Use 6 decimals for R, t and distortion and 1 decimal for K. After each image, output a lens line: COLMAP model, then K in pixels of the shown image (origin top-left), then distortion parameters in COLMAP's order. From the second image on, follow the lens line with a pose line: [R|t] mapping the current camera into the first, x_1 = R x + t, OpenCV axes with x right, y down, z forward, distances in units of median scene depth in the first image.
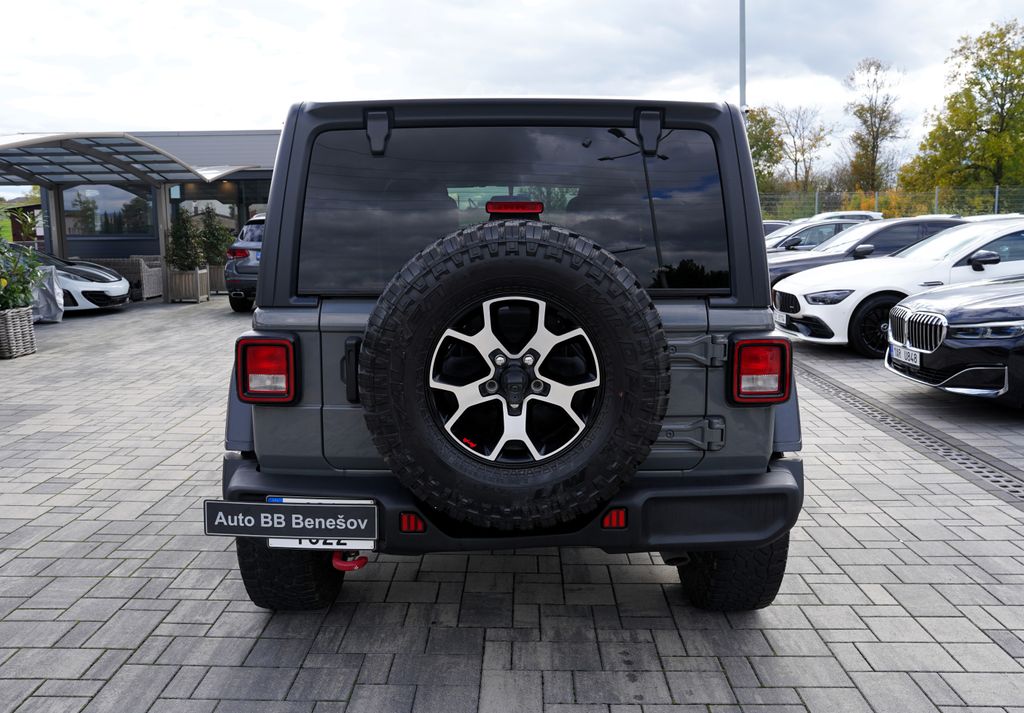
lens RADIAL K [[857.5, 0, 502.5], [0, 857.5, 359.8], [0, 0, 1]] dist [-0.049122, 0.046152]
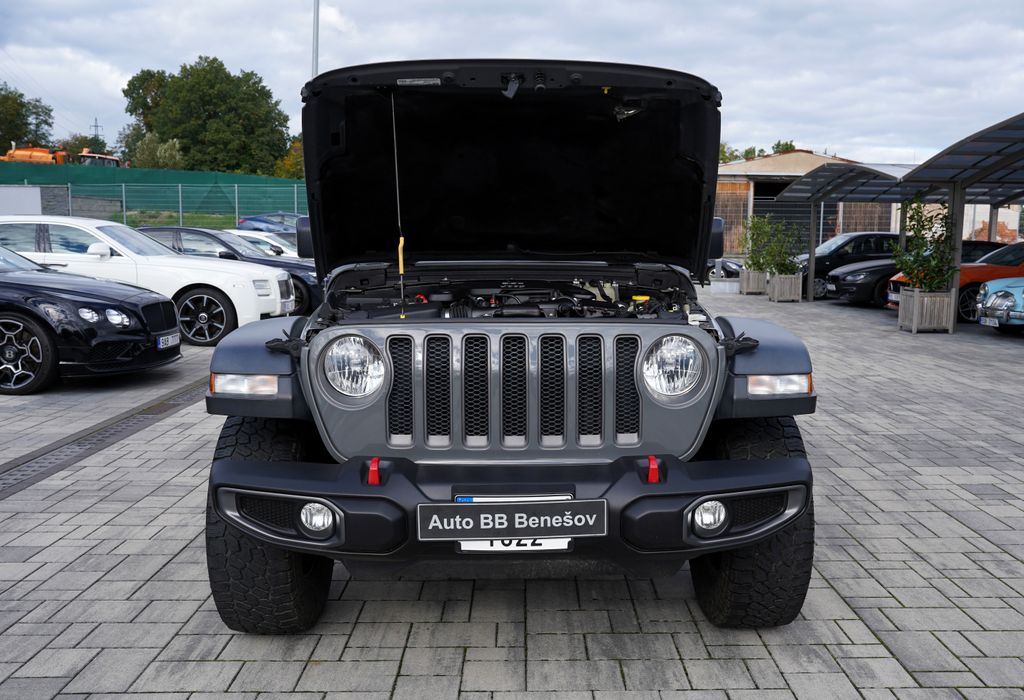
lens RADIAL K [[901.6, 0, 545.0], [0, 901.6, 382.7], [0, 0, 1]] dist [-0.018704, 0.044215]
pose [[-0.999205, 0.002668, -0.039788, 0.021145], [-0.009679, 0.951690, 0.306907, -0.474196], [0.038685, 0.307048, -0.950908, 3.278803]]
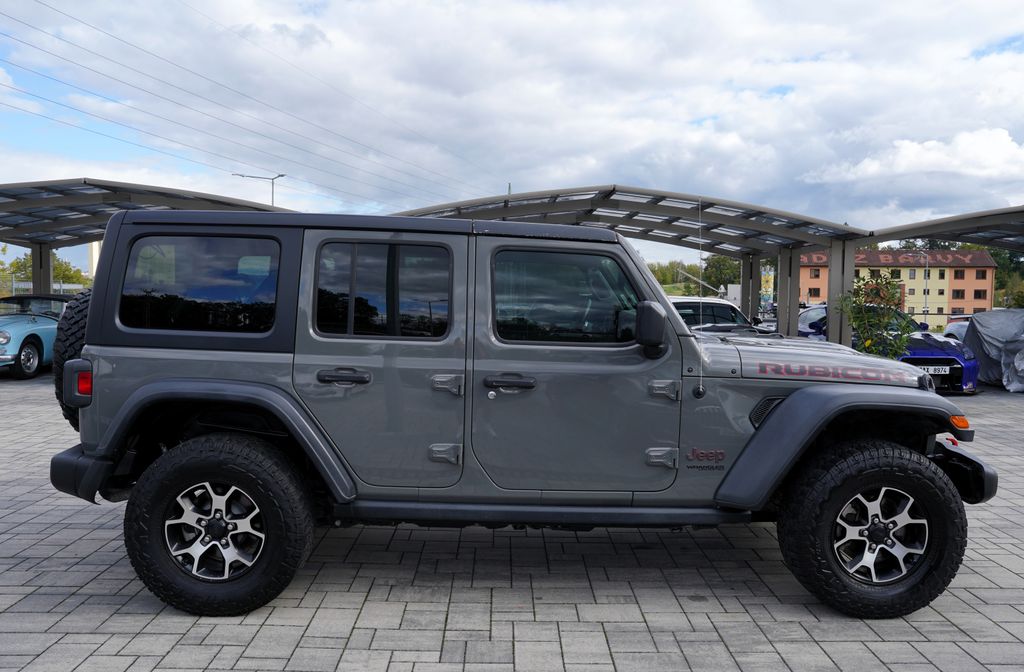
lens RADIAL K [[788.8, 0, 520.1], [0, 788.8, 327.3], [0, 0, 1]] dist [-0.049302, 0.038176]
pose [[0.044064, 0.056783, -0.997414, 1.591782], [-0.174308, 0.983506, 0.048291, -0.268938], [0.983705, 0.171729, 0.053234, 1.536209]]
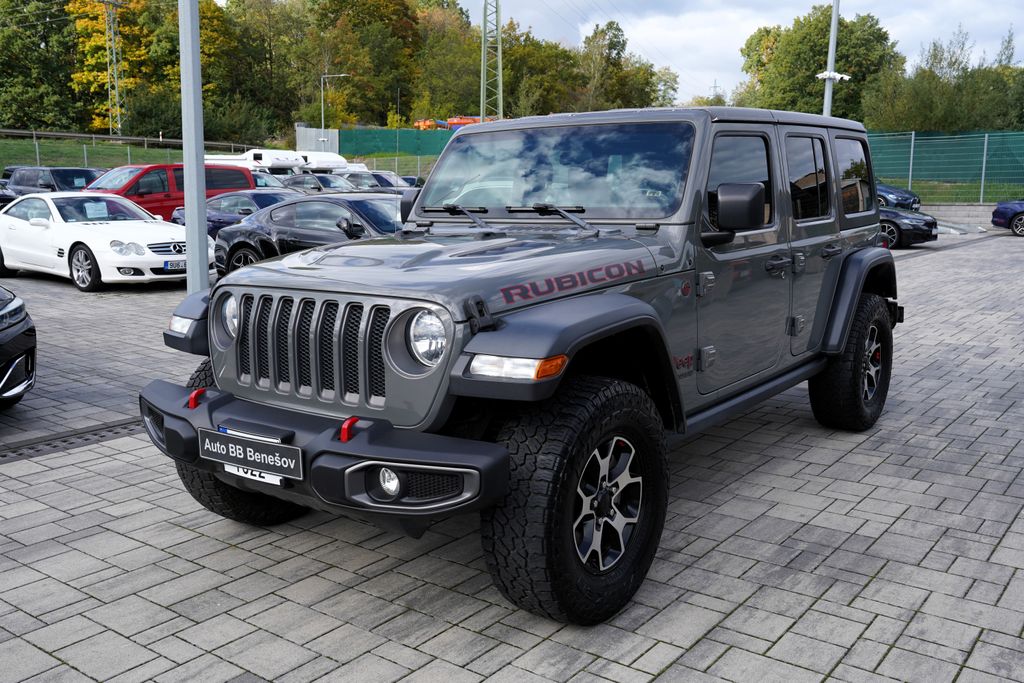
lens RADIAL K [[919.1, 0, 517.0], [0, 919.1, 347.9], [0, 0, 1]] dist [0.001059, 0.055430]
pose [[-0.808210, -0.086965, 0.582438, -0.844375], [0.102969, 0.952931, 0.285167, -0.467224], [-0.579823, 0.290447, -0.761214, 3.083521]]
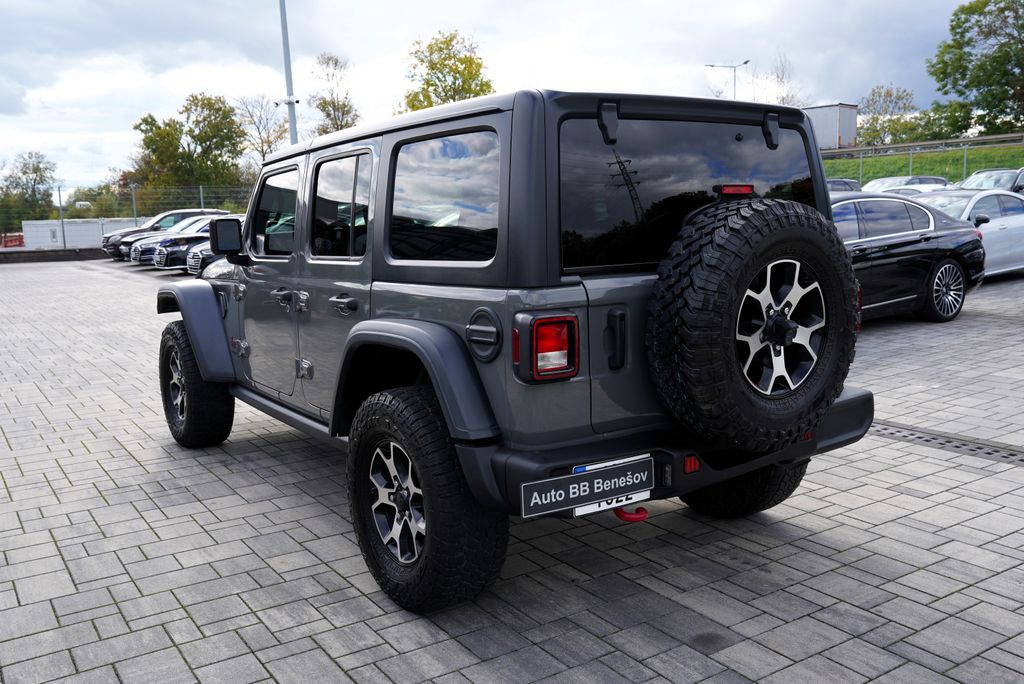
lens RADIAL K [[896.6, 0, 510.3], [0, 896.6, 339.6], [0, 0, 1]] dist [-0.029225, 0.072946]
pose [[0.820846, -0.097582, 0.562752, -0.834010], [0.110334, 0.993829, 0.011396, -0.013442], [-0.560391, 0.052737, 0.826548, 0.120140]]
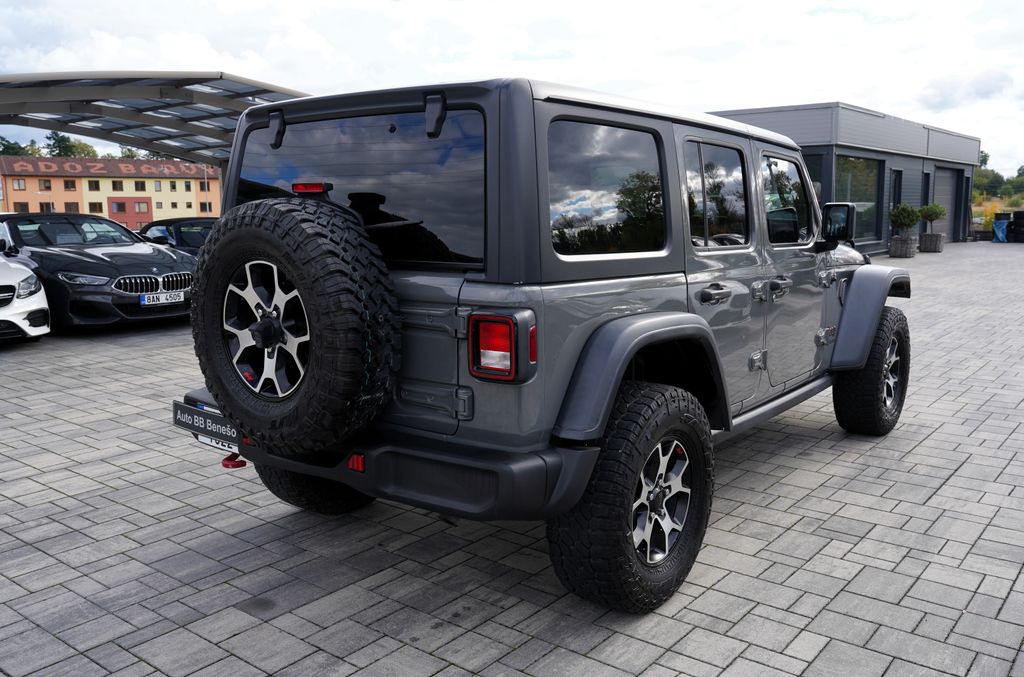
lens RADIAL K [[867.9, 0, 517.5], [0, 867.9, 341.2], [0, 0, 1]] dist [-0.023283, 0.030108]
pose [[0.797320, 0.092432, -0.596437, 0.836815], [-0.091156, 0.995310, 0.032388, -0.025664], [0.596633, 0.028545, 0.802006, 0.177189]]
